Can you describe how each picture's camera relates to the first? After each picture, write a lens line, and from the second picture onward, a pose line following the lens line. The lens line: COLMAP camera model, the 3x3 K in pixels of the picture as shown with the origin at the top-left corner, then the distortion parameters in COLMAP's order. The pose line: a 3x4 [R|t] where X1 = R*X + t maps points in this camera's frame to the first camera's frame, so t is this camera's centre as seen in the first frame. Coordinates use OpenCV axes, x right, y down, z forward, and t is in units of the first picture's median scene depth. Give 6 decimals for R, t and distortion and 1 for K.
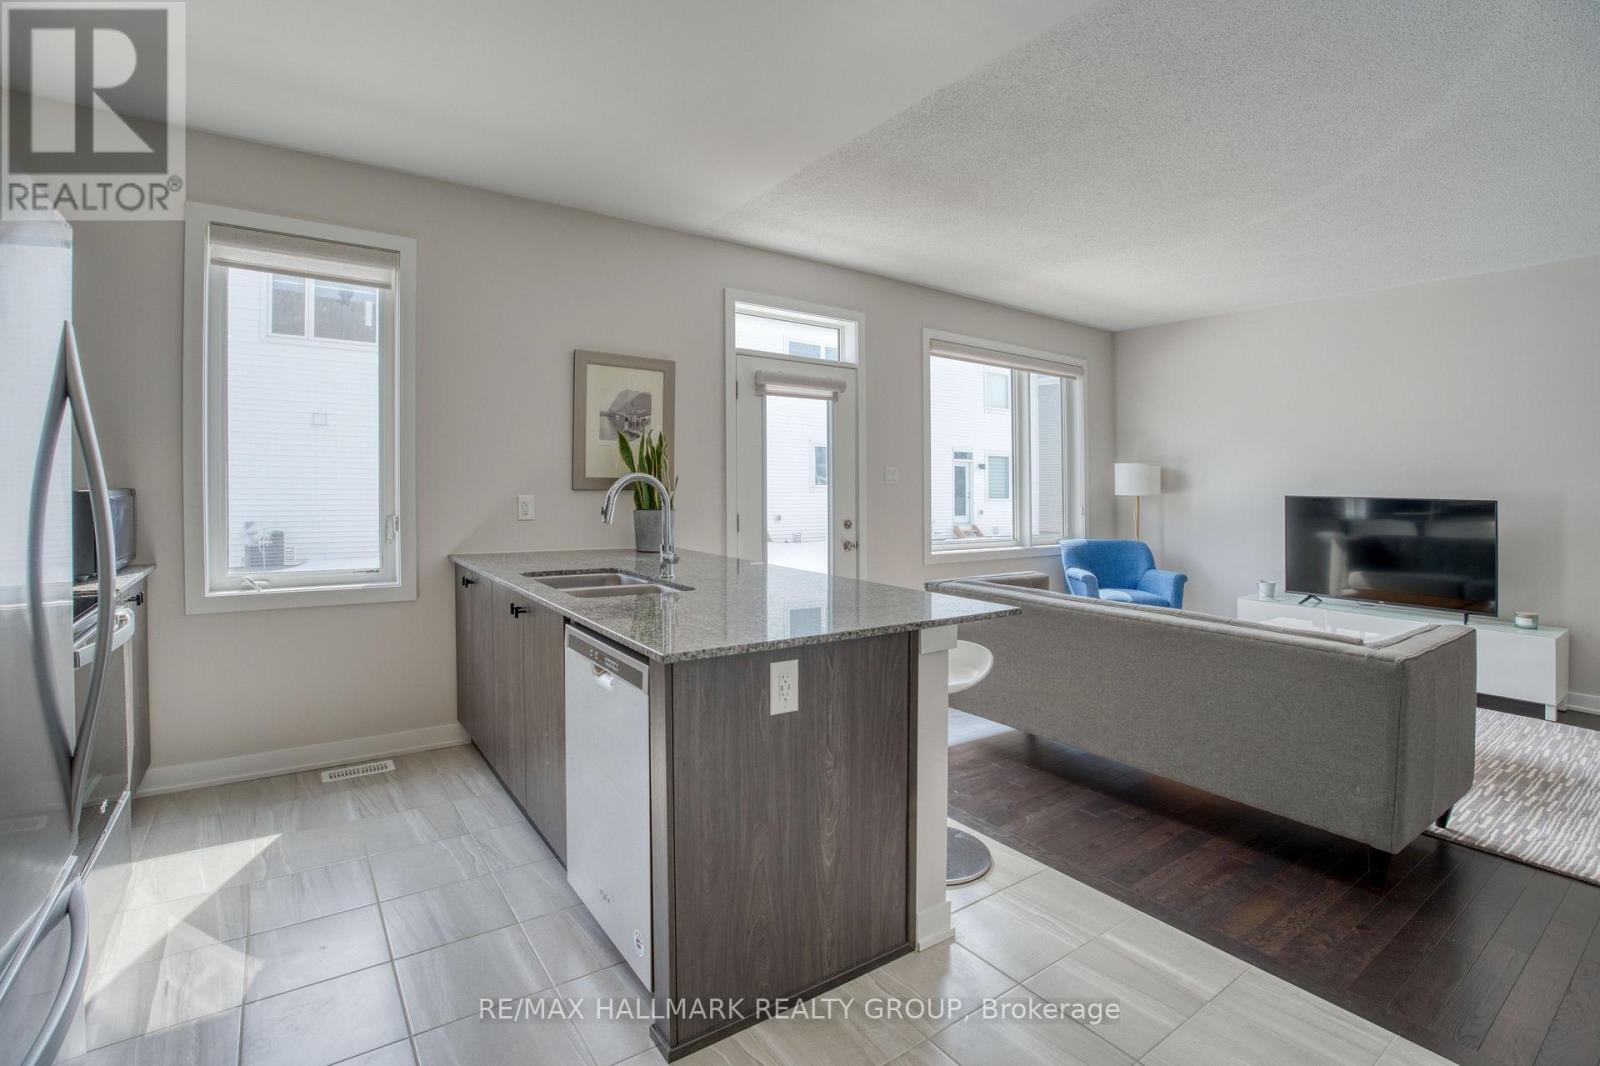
lens RADIAL K [[760.8, 0, 803.2], [0, 760.8, 489.7], [0, 0, 1]] dist [-0.066256, 0.022158]
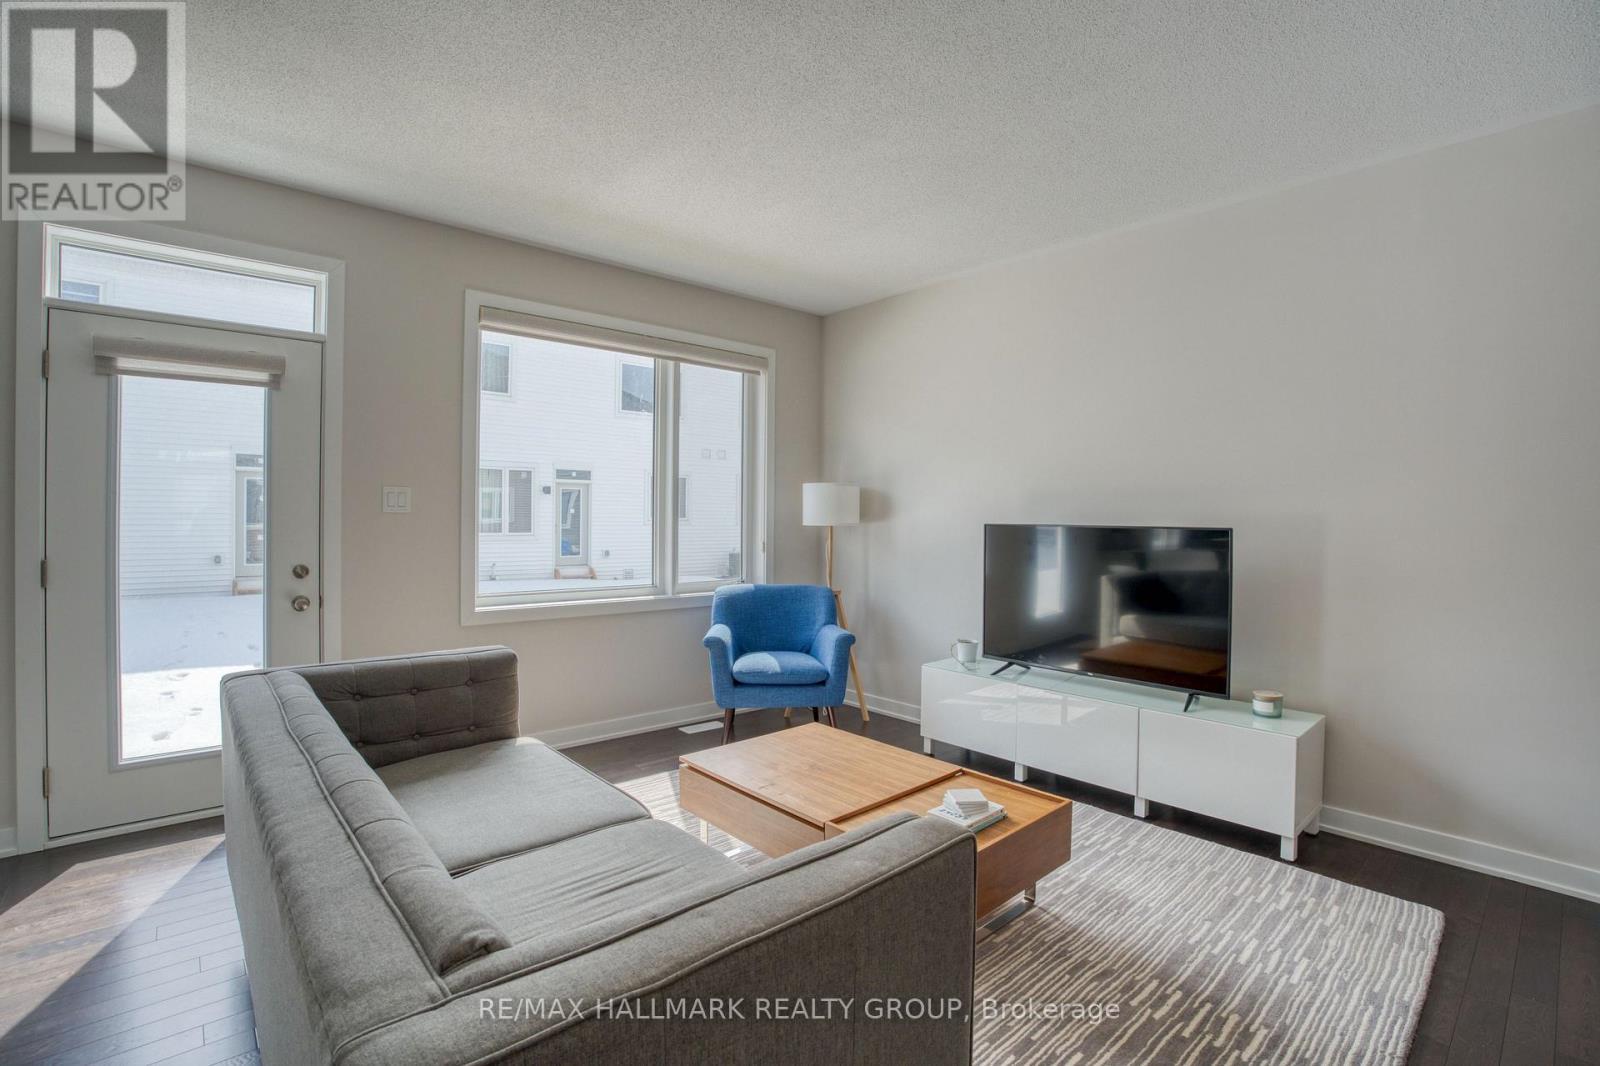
lens RADIAL K [[743.3, 0, 802.6], [0, 743.3, 524.9], [0, 0, 1]] dist [-0.036622, 0.000186]
pose [[0.995408, -0.009626, 0.095237, 0.427633], [0.009258, 0.999948, 0.004297, 0.004895], [-0.095273, -0.003395, 0.995445, 0.310960]]
